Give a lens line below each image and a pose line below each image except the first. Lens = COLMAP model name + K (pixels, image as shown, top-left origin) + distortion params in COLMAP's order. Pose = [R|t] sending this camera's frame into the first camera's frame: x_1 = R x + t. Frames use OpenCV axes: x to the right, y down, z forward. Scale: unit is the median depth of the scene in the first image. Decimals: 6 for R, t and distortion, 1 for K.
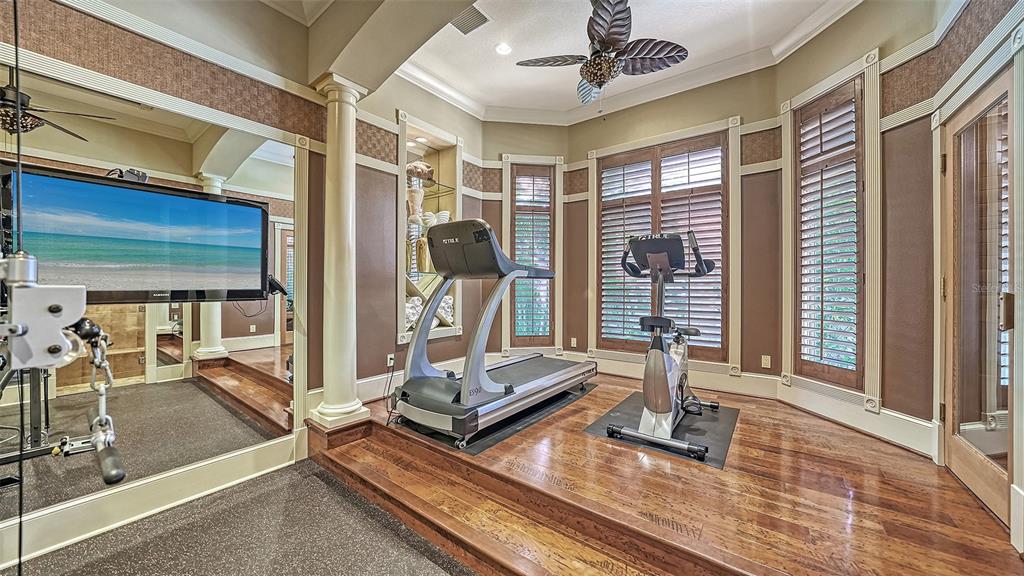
lens RADIAL K [[356.6, 0, 515.0], [0, 356.6, 297.2], [0, 0, 1]] dist [-0.021458, 0.000106]
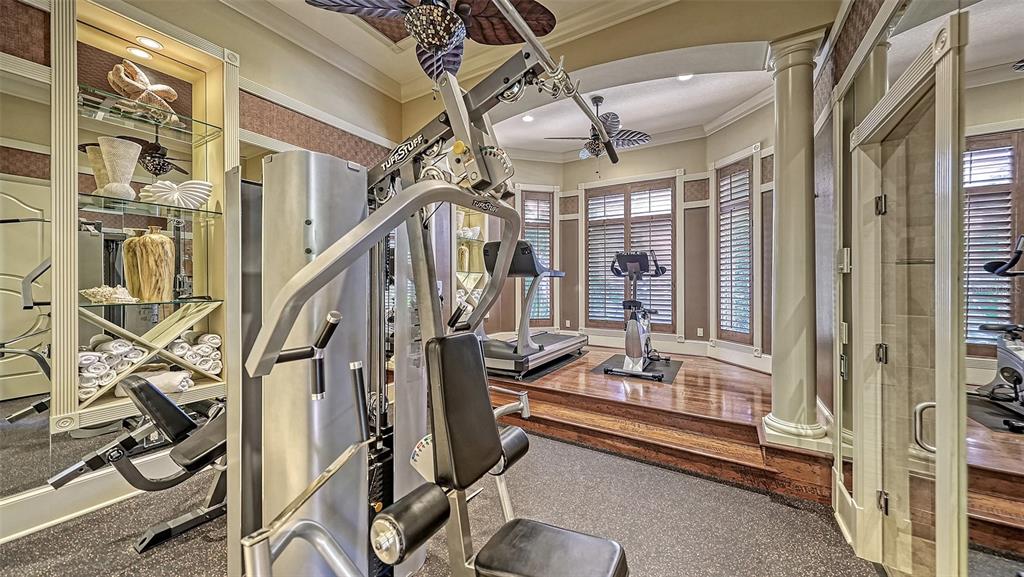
lens RADIAL K [[357.8, 0, 511.9], [0, 357.8, 285.7], [0, 0, 1]] dist [0.007106, -0.000023]
pose [[0.995268, 0.002948, 0.097122, -0.233662], [-0.000863, 0.999768, -0.021501, 0.015231], [-0.097163, 0.021315, 0.995040, -0.439081]]
